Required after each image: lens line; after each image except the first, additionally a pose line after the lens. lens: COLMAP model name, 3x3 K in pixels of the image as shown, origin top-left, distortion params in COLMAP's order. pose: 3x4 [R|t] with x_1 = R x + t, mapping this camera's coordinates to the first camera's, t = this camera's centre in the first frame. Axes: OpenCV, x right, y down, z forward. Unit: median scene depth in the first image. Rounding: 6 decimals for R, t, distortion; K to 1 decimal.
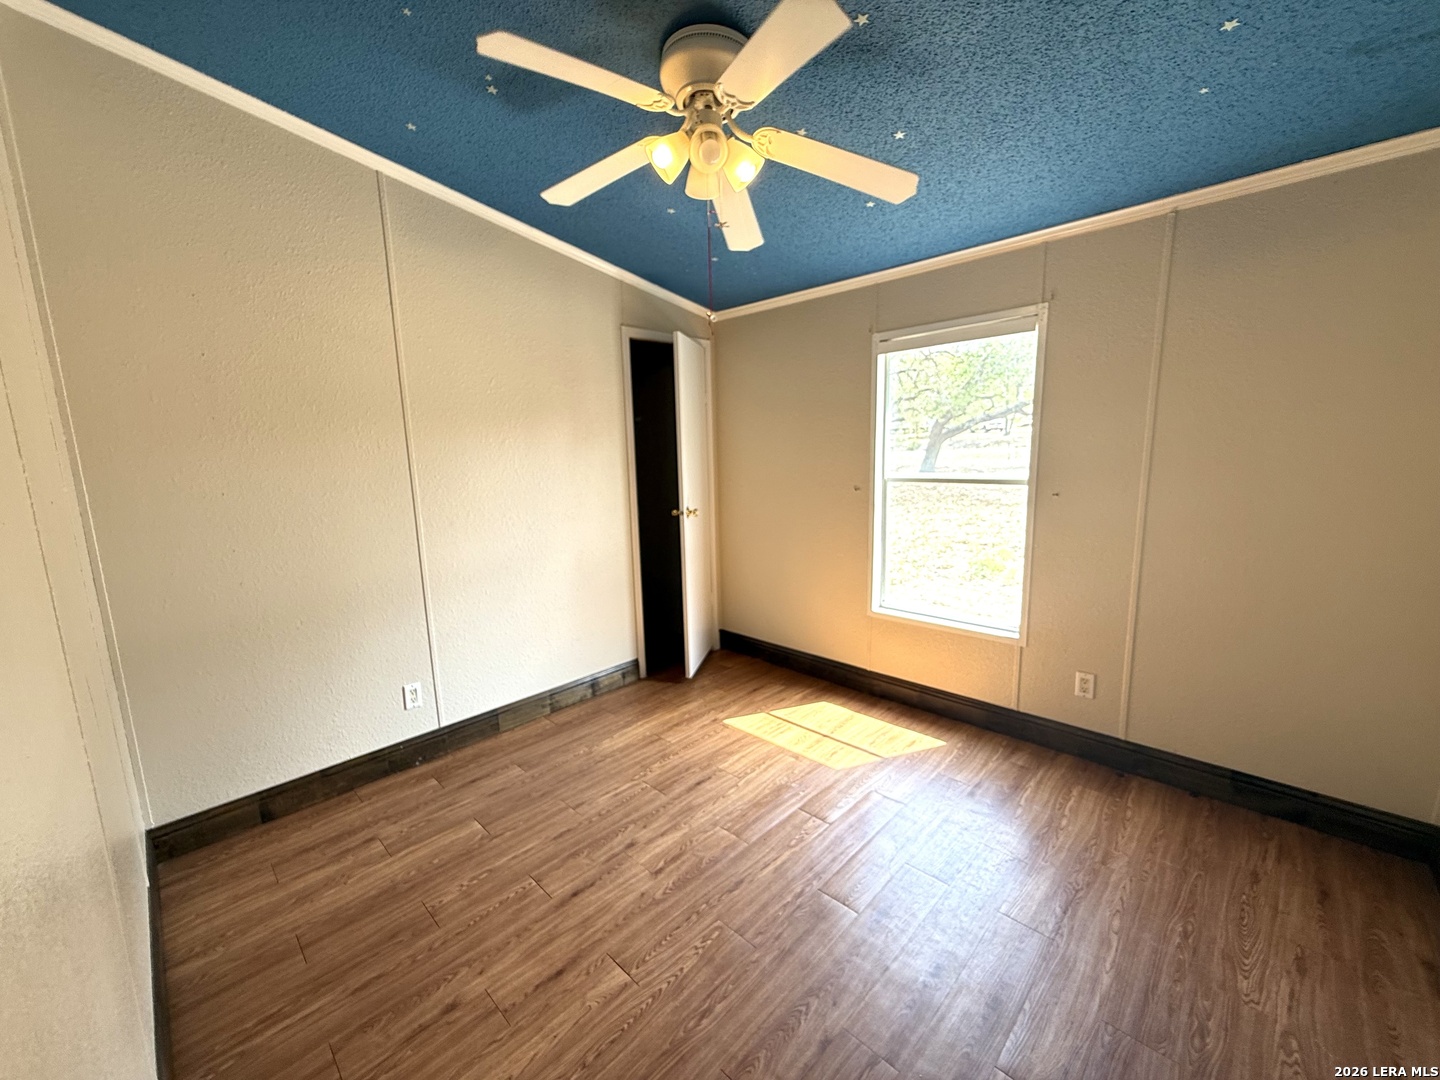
lens RADIAL K [[572.8, 0, 720.0], [0, 572.8, 541.0], [0, 0, 1]] dist [0.000083, 0.000137]
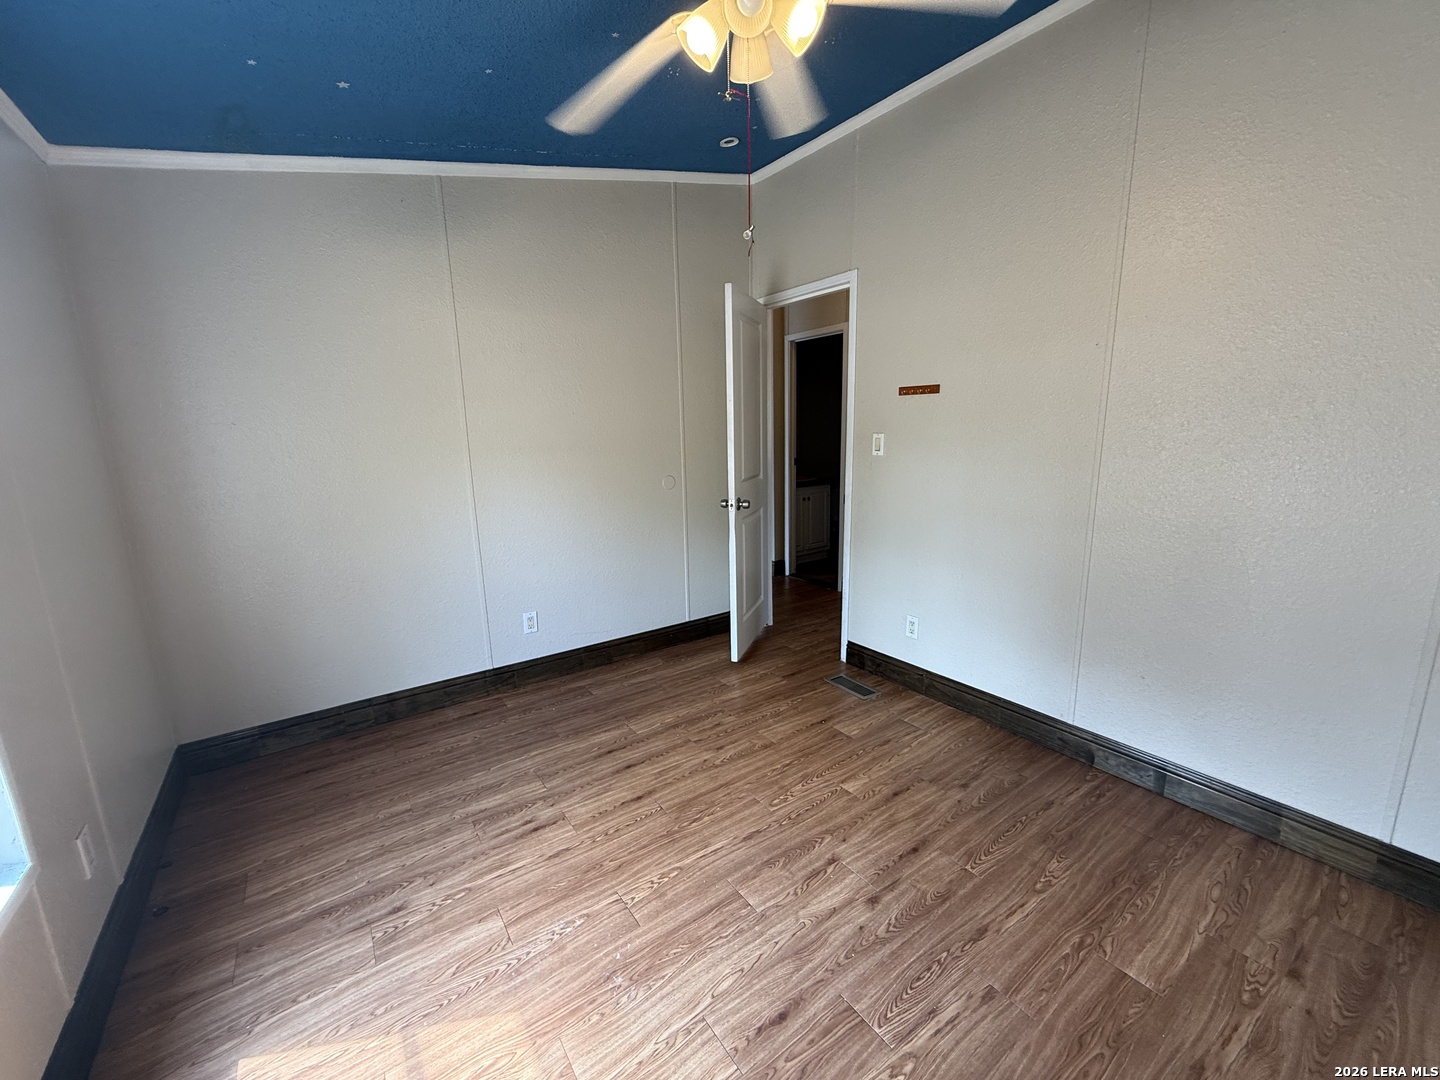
lens RADIAL K [[572.8, 0, 717.6], [0, 572.8, 539.2], [0, 0, 1]] dist [0.000083, 0.000137]
pose [[-0.981841, 0.011883, 0.189333, -0.106905], [0.077929, 0.935204, 0.345429, -0.236228], [-0.172960, 0.353911, -0.919147, 1.682889]]
